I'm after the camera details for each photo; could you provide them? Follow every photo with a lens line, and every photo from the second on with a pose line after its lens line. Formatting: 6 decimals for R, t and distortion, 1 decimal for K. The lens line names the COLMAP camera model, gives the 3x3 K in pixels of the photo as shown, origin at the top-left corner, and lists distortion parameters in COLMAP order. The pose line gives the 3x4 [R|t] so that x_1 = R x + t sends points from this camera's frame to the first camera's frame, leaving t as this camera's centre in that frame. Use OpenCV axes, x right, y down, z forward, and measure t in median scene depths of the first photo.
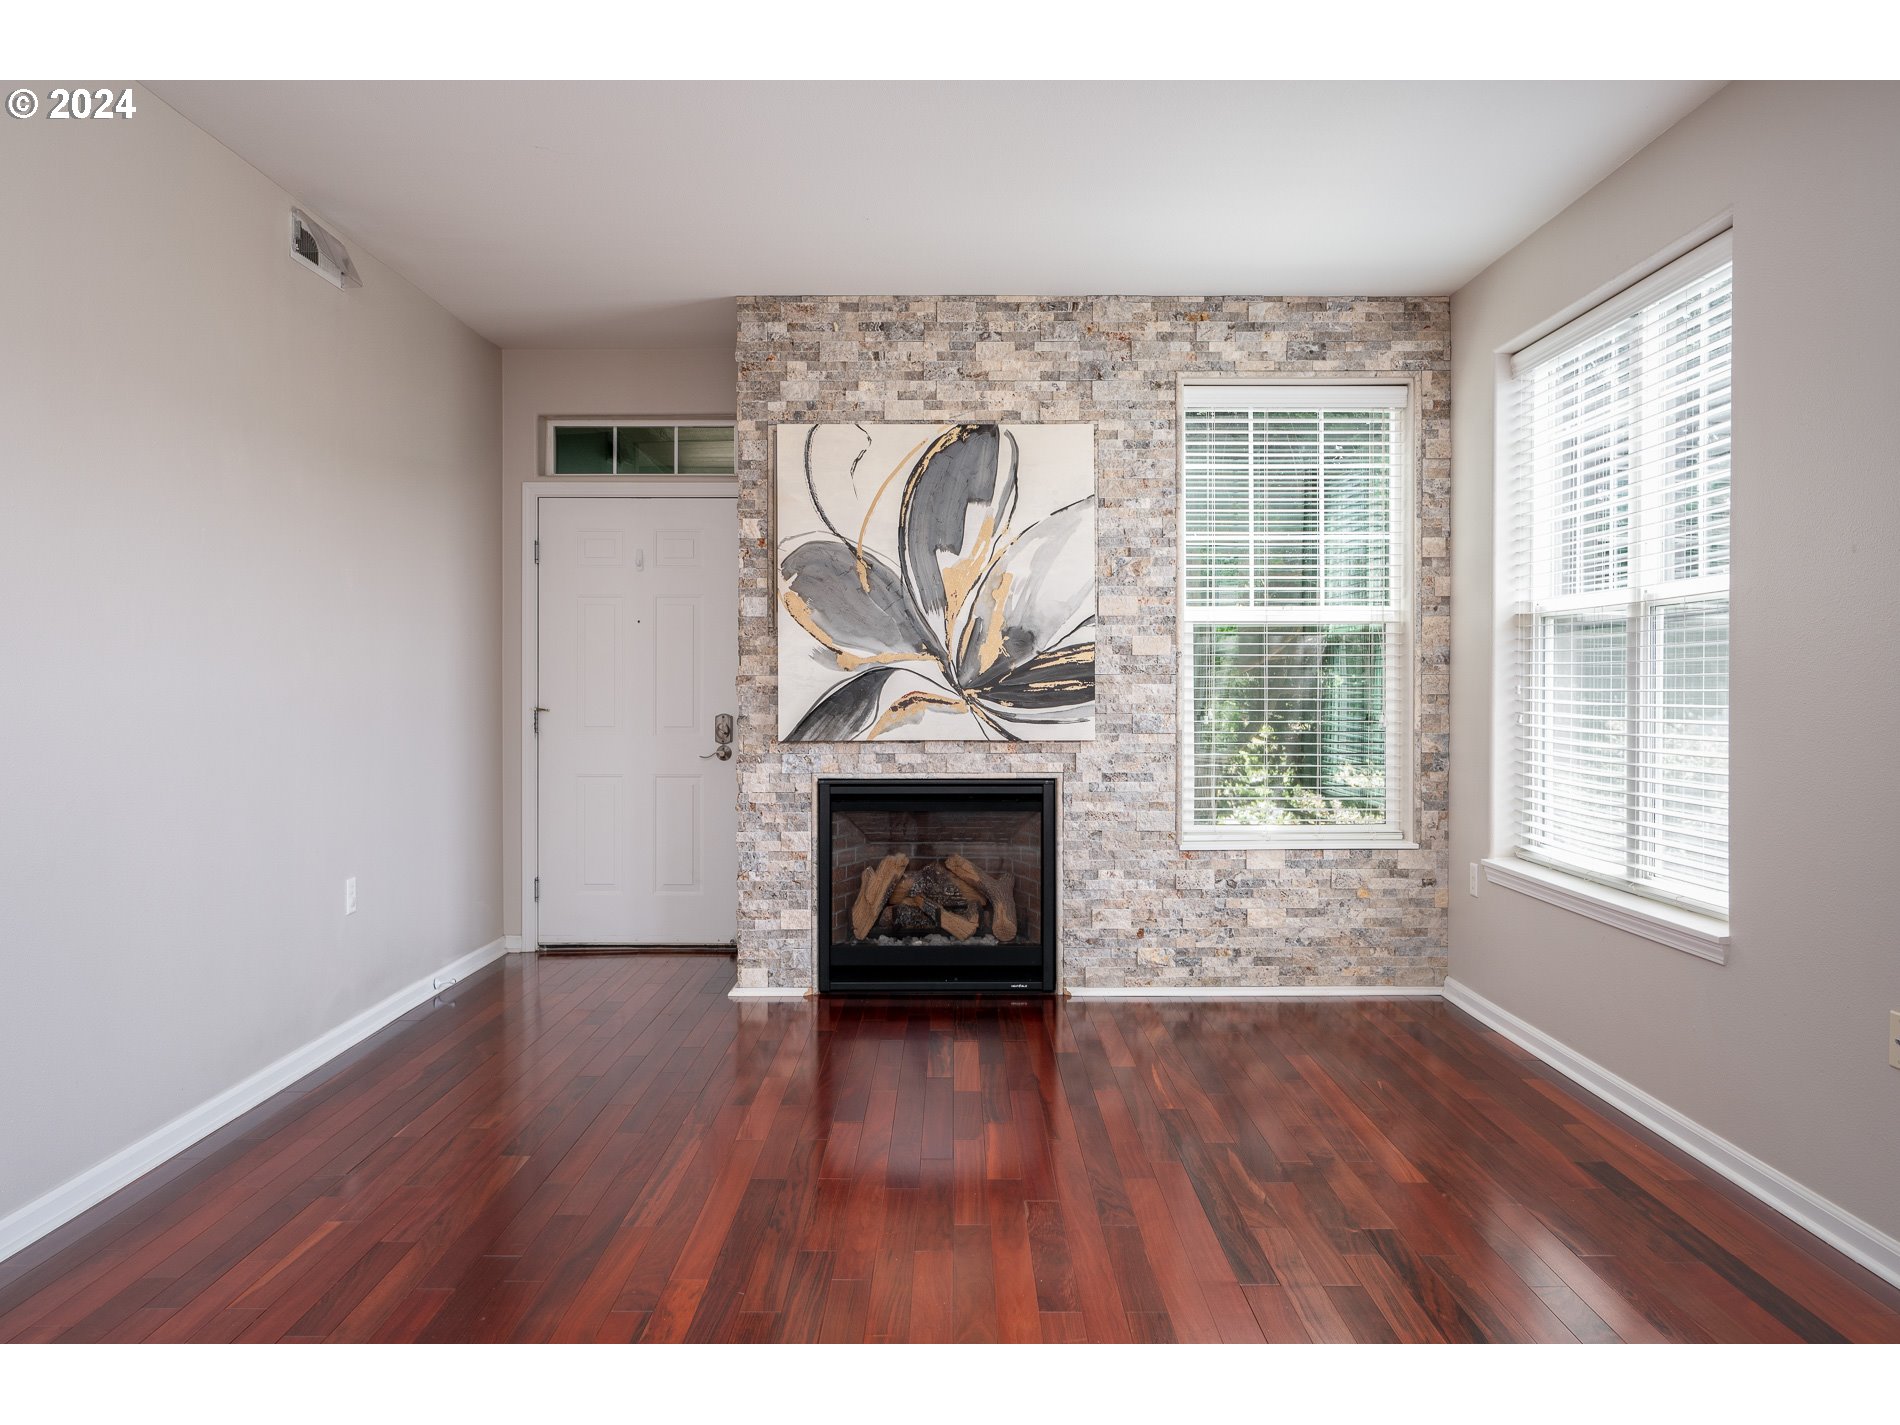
lens RADIAL K [[1472.3, 0, 949.4], [0, 1472.3, 701.4], [0, 0, 1]] dist [-0.002149, -0.004580]
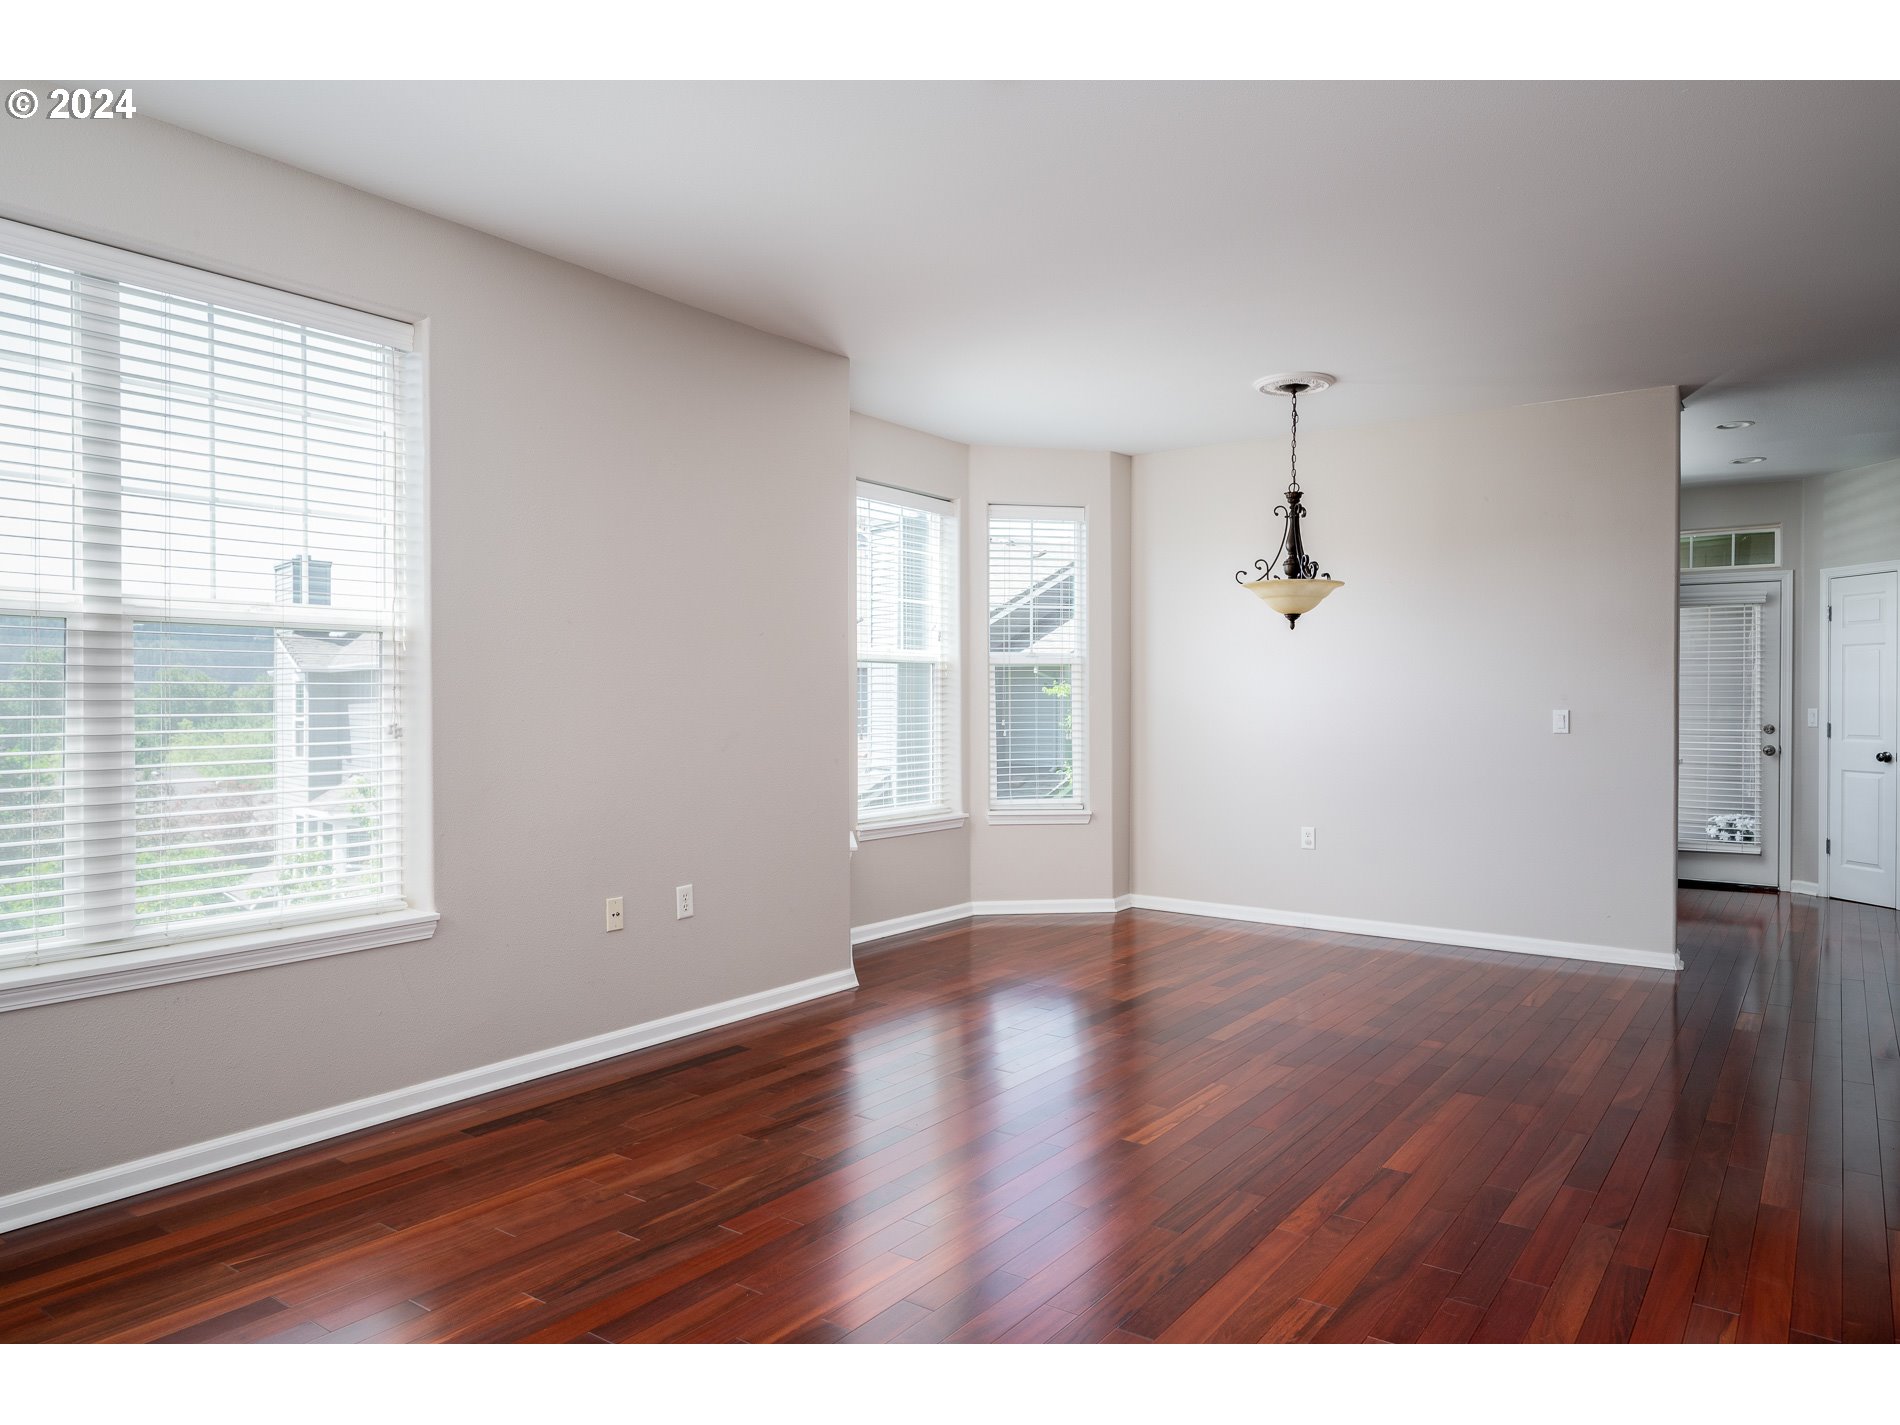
lens RADIAL K [[1201.5, 0, 981.4], [0, 1201.5, 705.1], [0, 0, 1]] dist [-0.003030, -0.001357]
pose [[-0.813033, -0.004814, 0.582198, -0.271075], [0.003425, 0.999909, 0.013051, -0.016477], [-0.582208, 0.012605, -0.812942, 0.982065]]
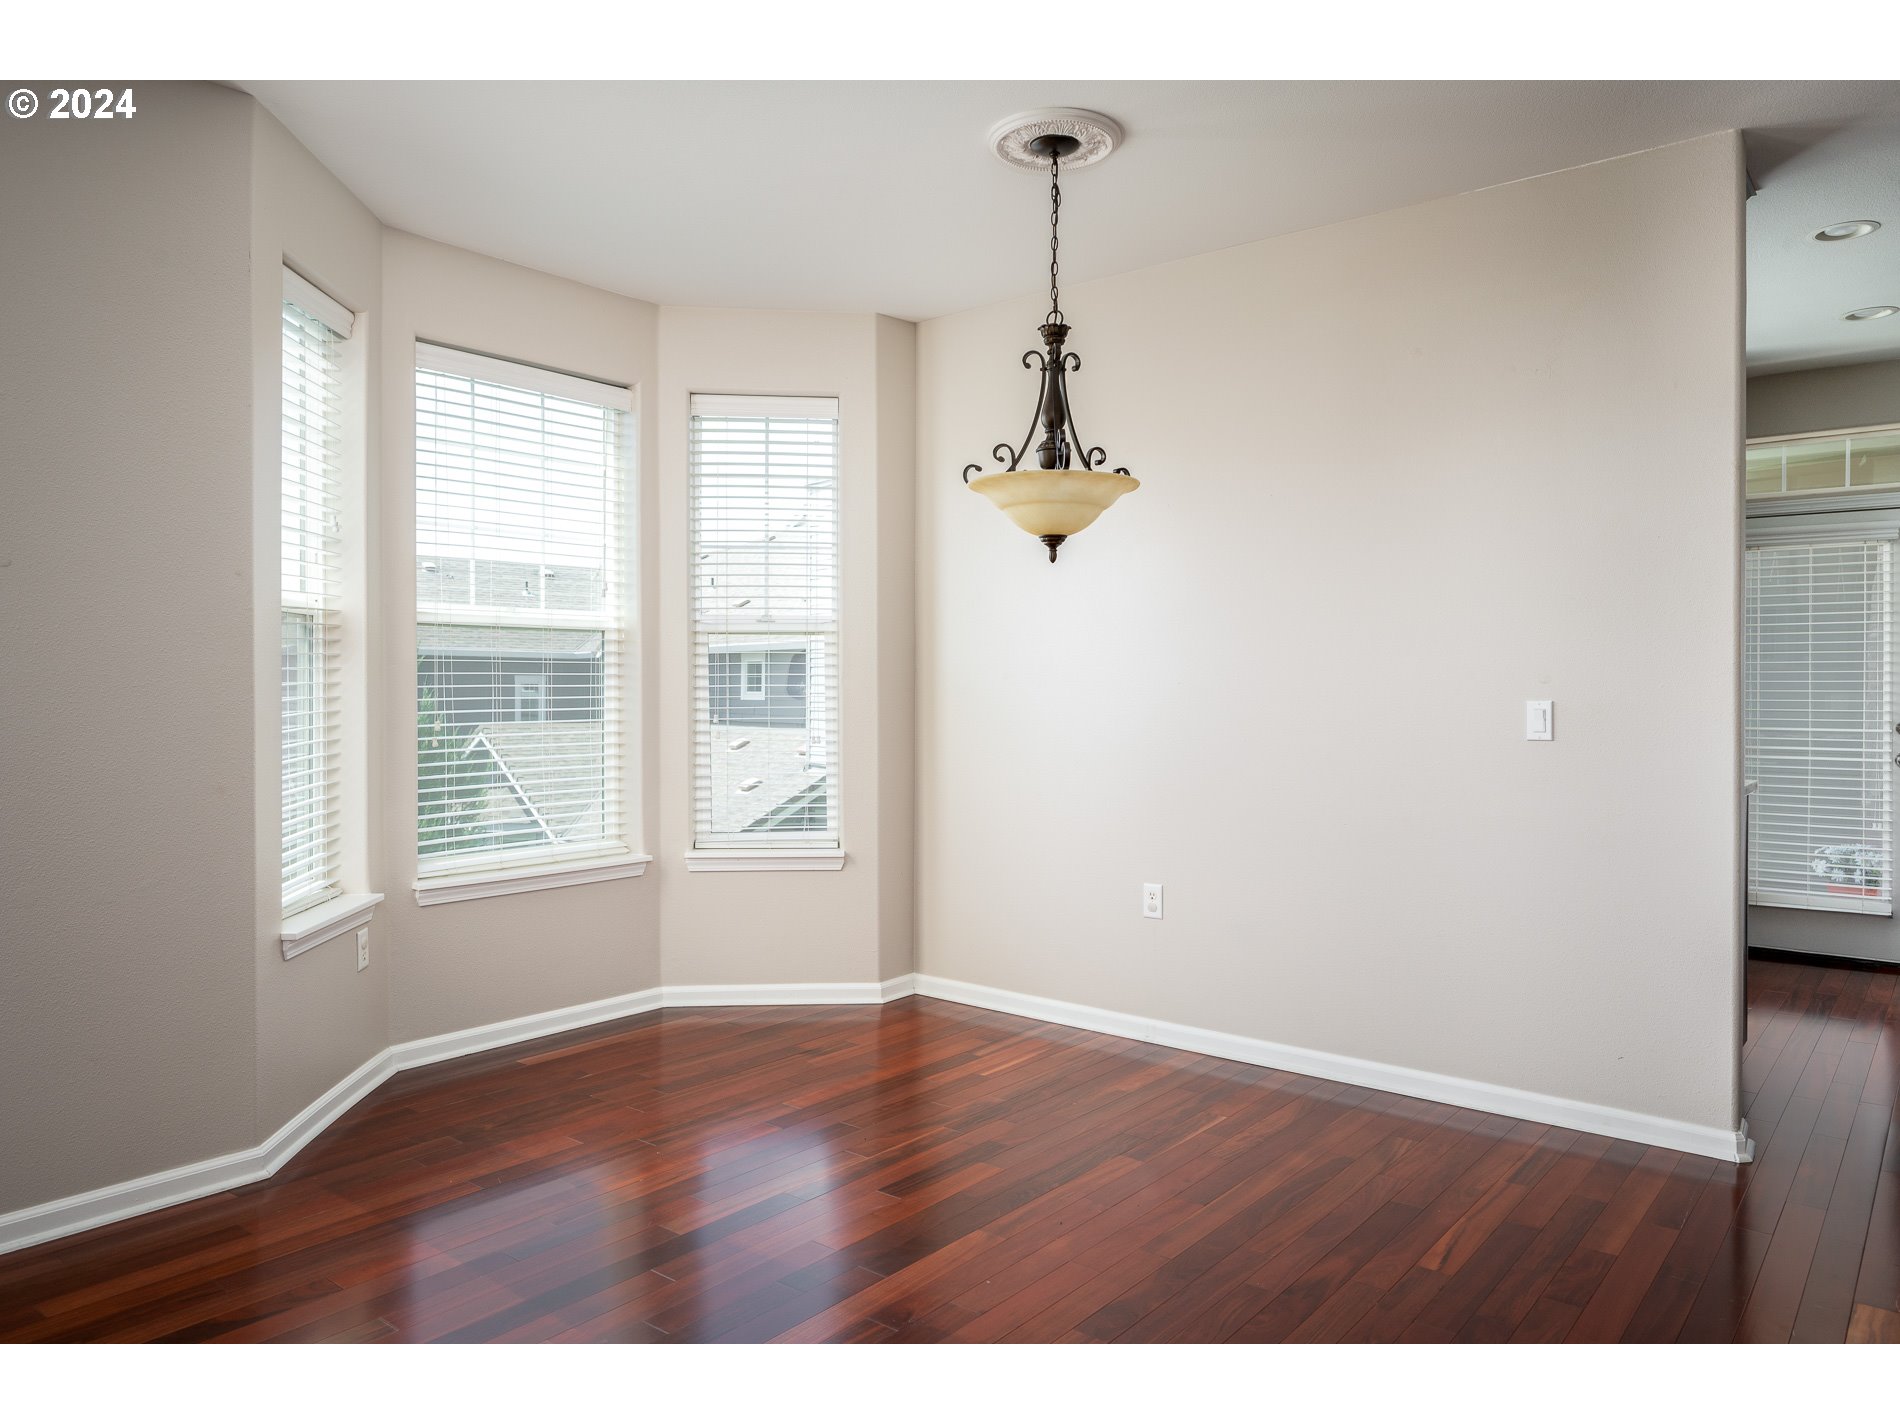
lens RADIAL K [[1262.8, 0, 950.6], [0, 1262.8, 683.6], [0, 0, 1]] dist [-0.001926, -0.002191]
pose [[-0.775262, -0.000115, 0.631640, -0.247206], [0.004507, 0.999974, 0.005714, -0.010729], [-0.631624, 0.007276, -0.775240, 0.535931]]
